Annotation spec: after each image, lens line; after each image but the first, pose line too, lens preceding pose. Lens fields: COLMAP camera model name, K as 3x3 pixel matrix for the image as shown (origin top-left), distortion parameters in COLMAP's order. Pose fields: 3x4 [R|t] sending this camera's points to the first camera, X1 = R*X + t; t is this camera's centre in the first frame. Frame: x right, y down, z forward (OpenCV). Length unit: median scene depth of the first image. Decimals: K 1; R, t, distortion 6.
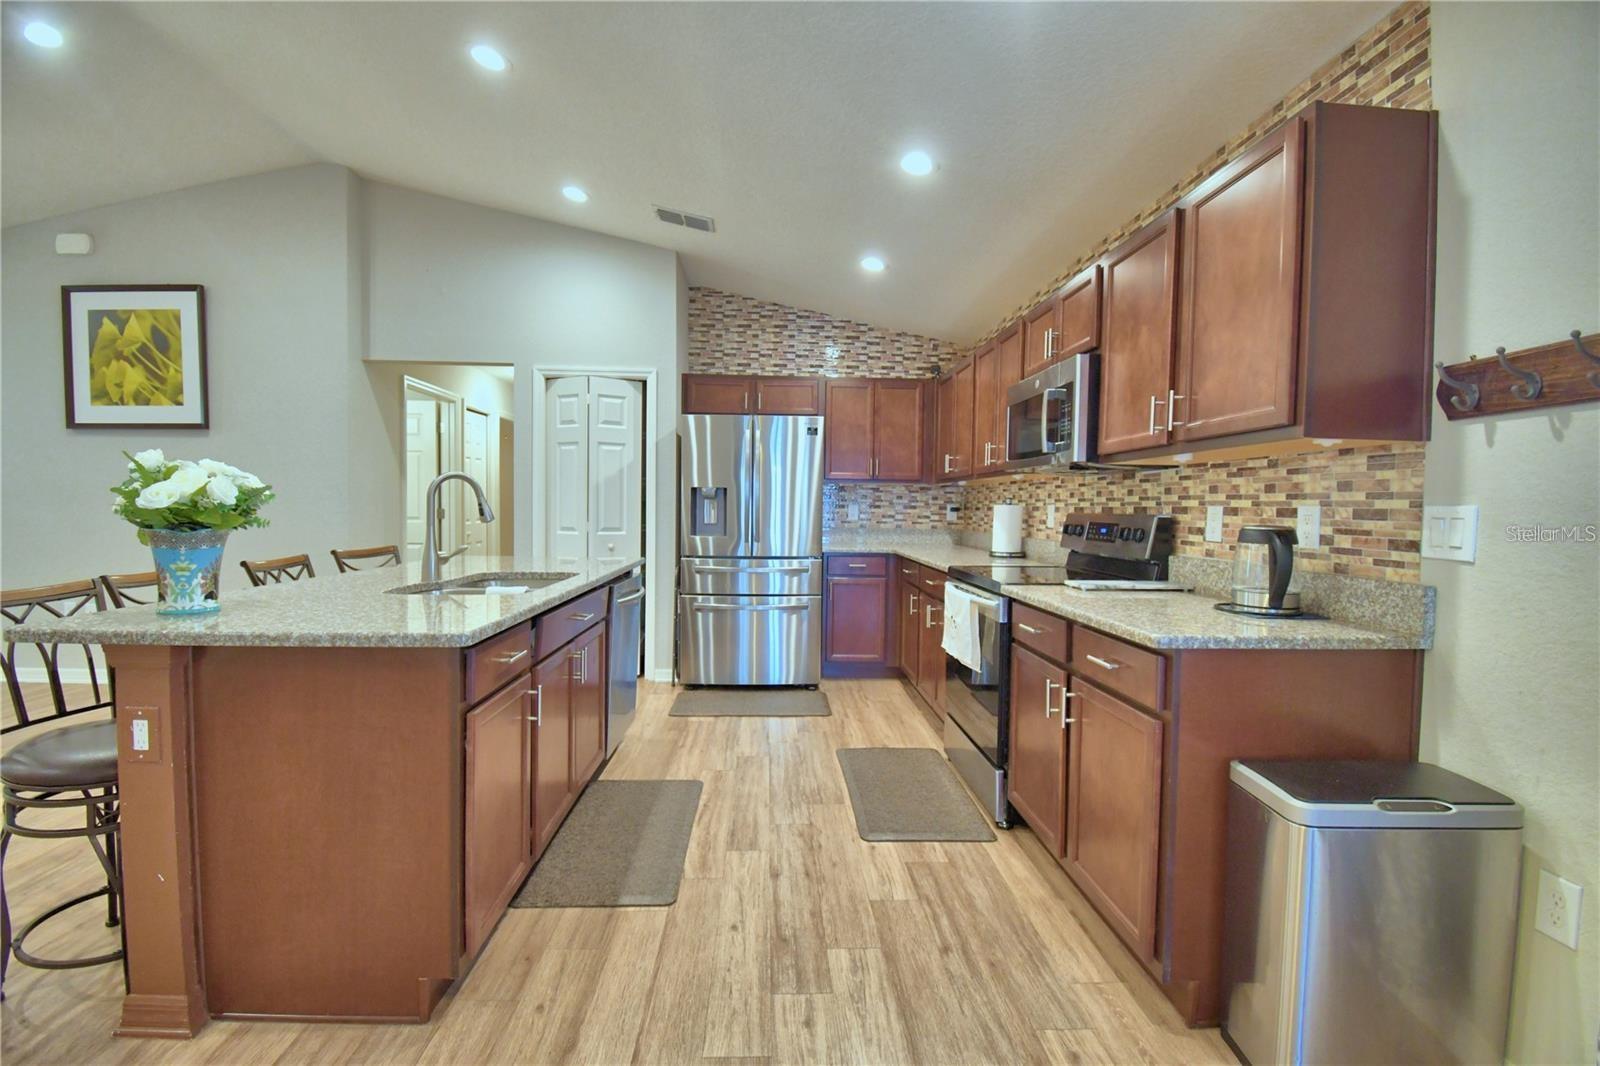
lens RADIAL K [[698.0, 0, 794.9], [0, 698.0, 533.2], [0, 0, 1]] dist [0.017751, -0.024321]
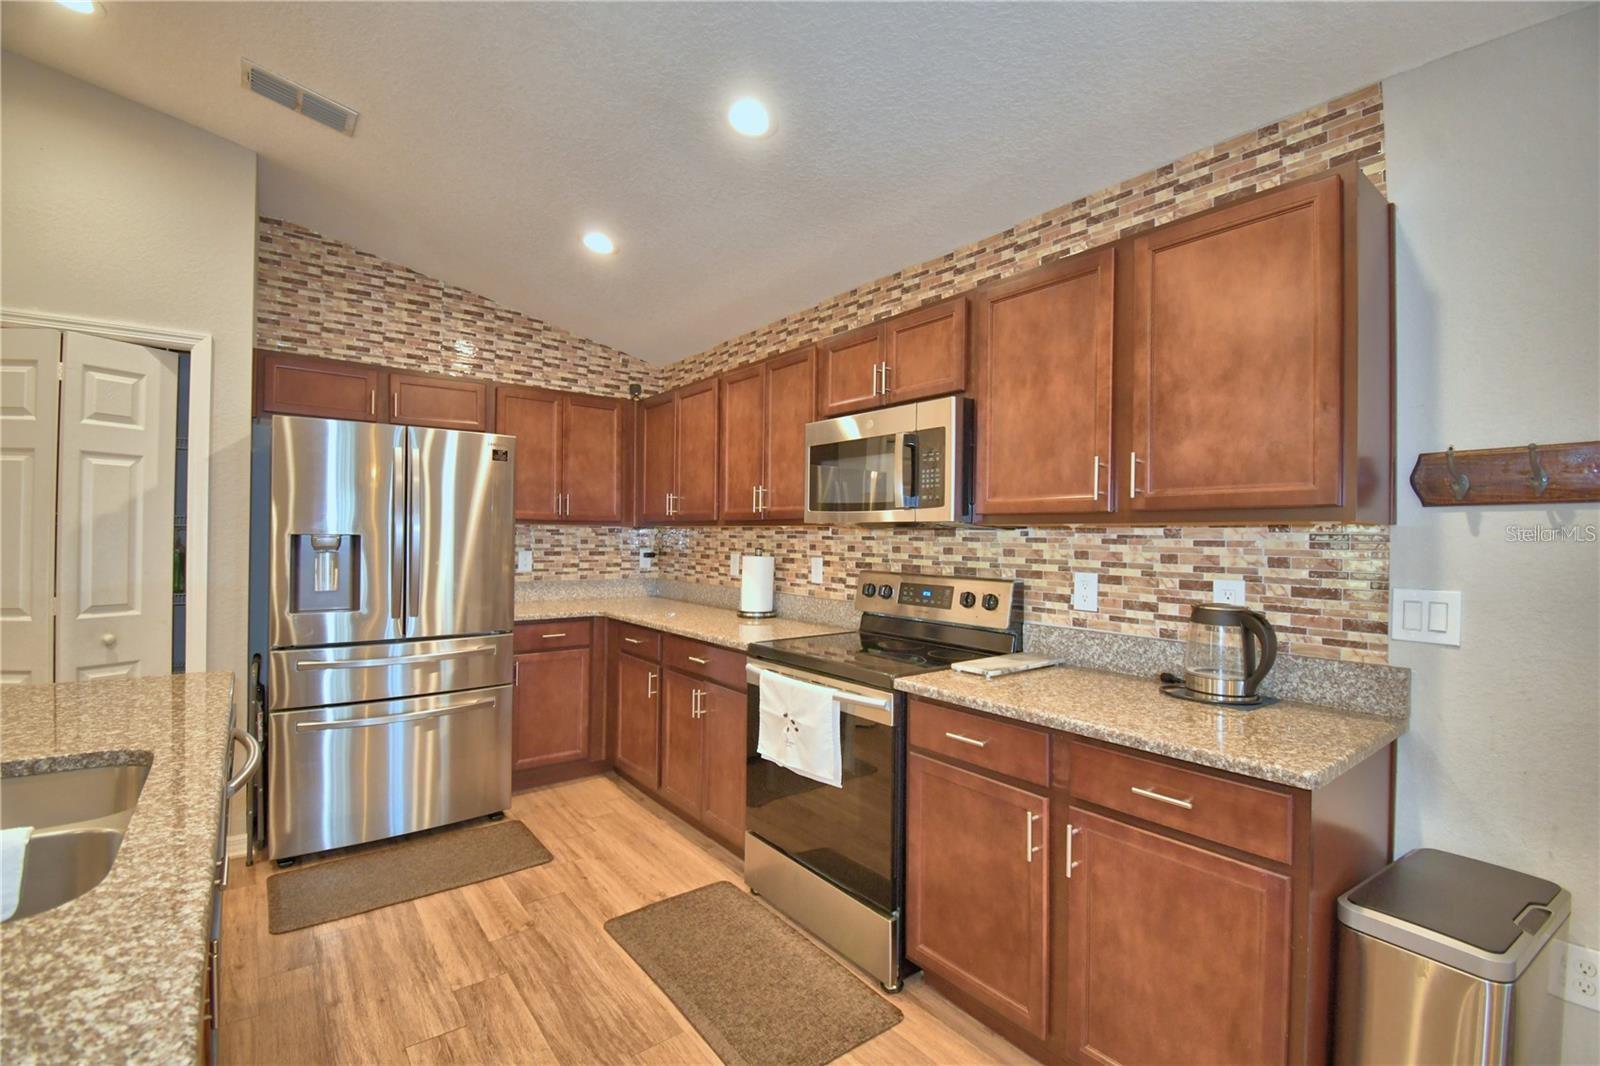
lens RADIAL K [[698.0, 0, 794.9], [0, 698.0, 533.2], [0, 0, 1]] dist [0.017751, -0.024321]
pose [[0.815786, -0.001166, 0.578353, -0.182576], [0.021307, 0.999380, -0.028040, -0.050817], [-0.577961, 0.035197, 0.815305, 0.311645]]
